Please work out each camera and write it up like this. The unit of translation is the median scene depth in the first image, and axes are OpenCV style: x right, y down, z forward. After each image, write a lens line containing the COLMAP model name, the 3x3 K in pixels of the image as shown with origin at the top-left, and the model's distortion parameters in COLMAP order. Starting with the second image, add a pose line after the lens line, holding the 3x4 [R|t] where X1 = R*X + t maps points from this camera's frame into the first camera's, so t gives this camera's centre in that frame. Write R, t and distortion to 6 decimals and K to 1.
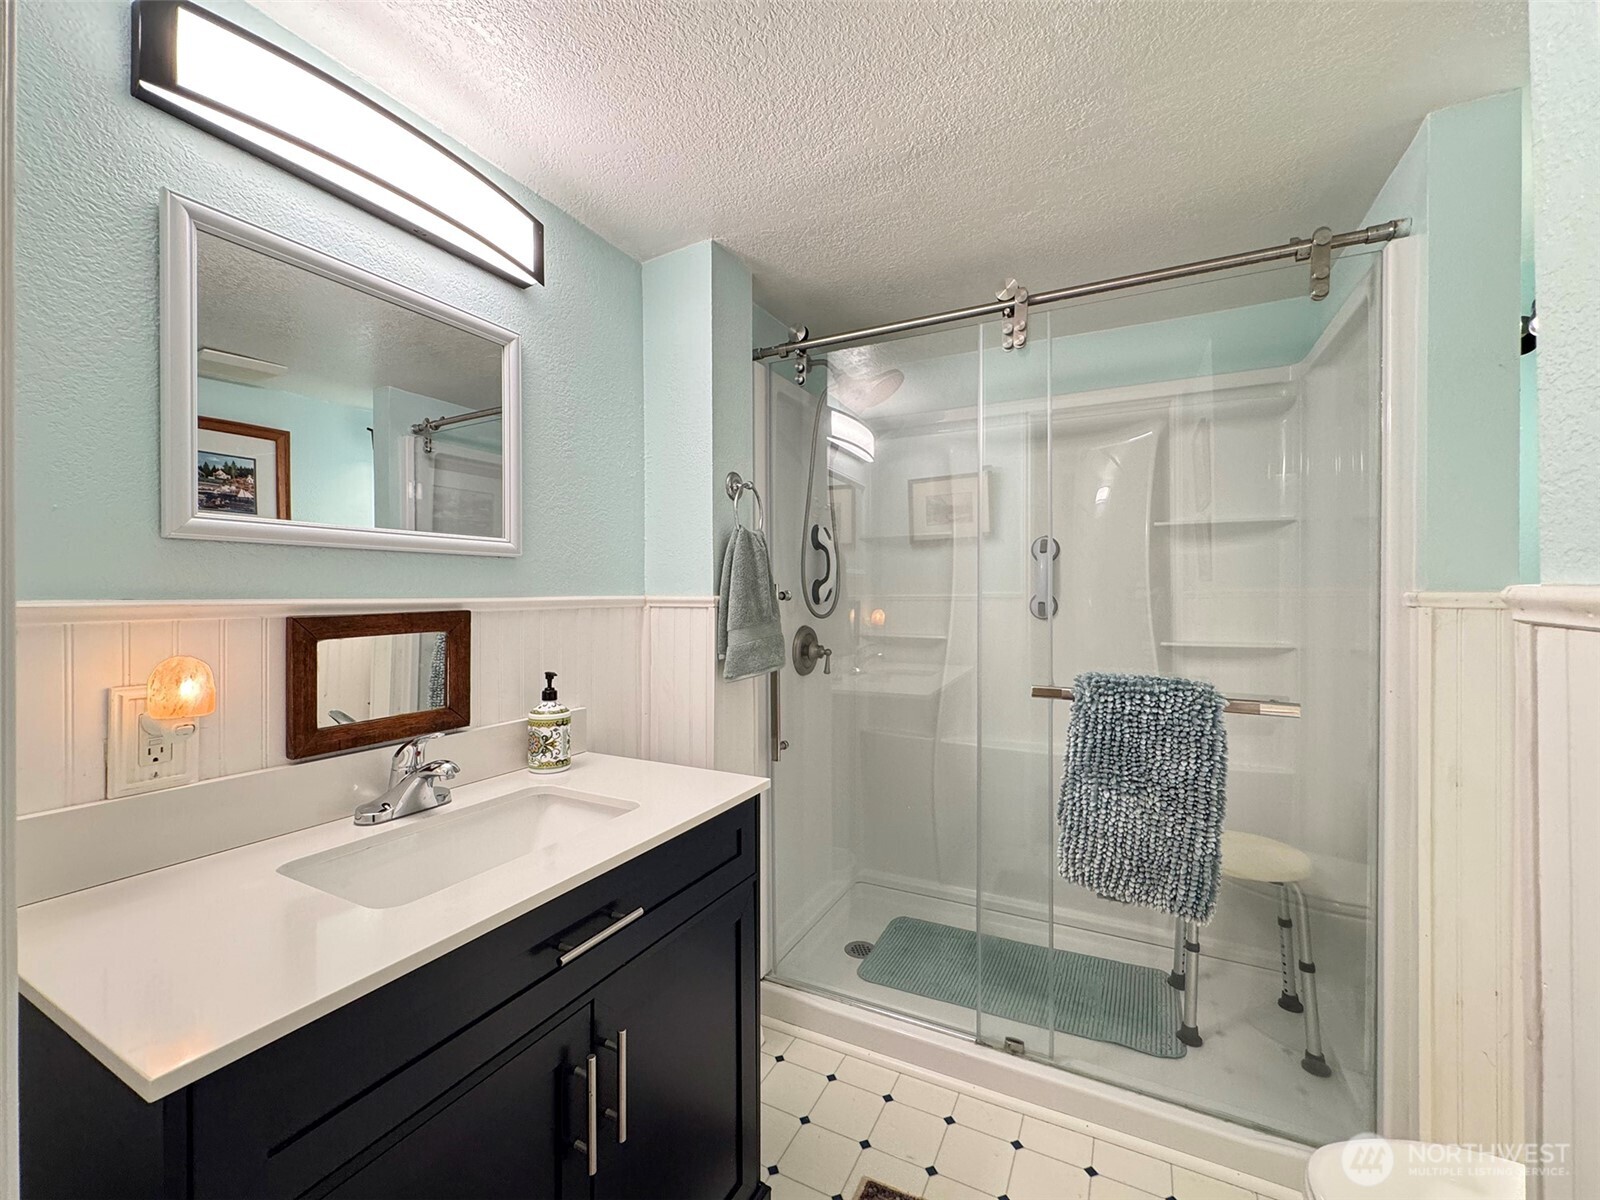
lens RADIAL K [[652.4, 0, 801.7], [0, 652.4, 599.4], [0, 0, 1]] dist [0.003077, -0.000298]
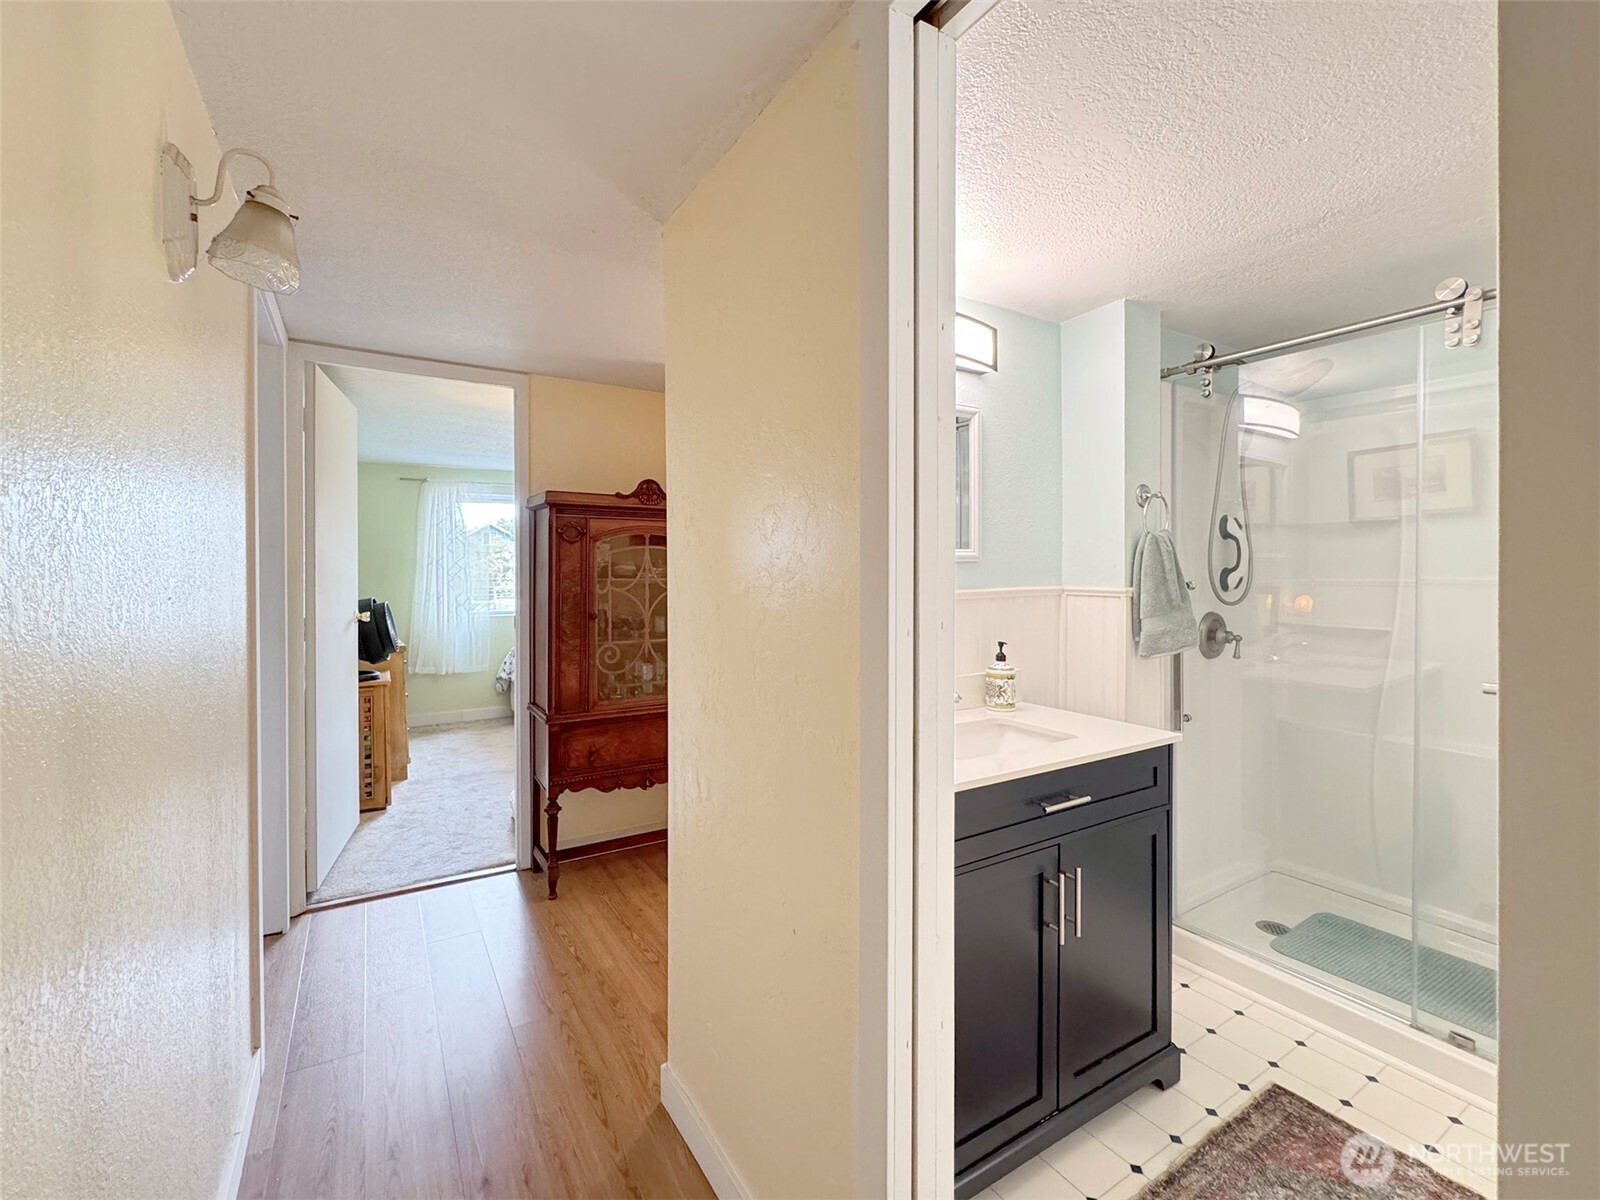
lens RADIAL K [[652.4, 0, 788.1], [0, 652.4, 576.8], [0, 0, 1]] dist [0.003077, -0.000298]
pose [[0.844321, 0.004261, -0.535821, -0.010433], [-0.001052, 0.999980, 0.006294, -0.031624], [0.535836, -0.004751, 0.844308, -0.368439]]
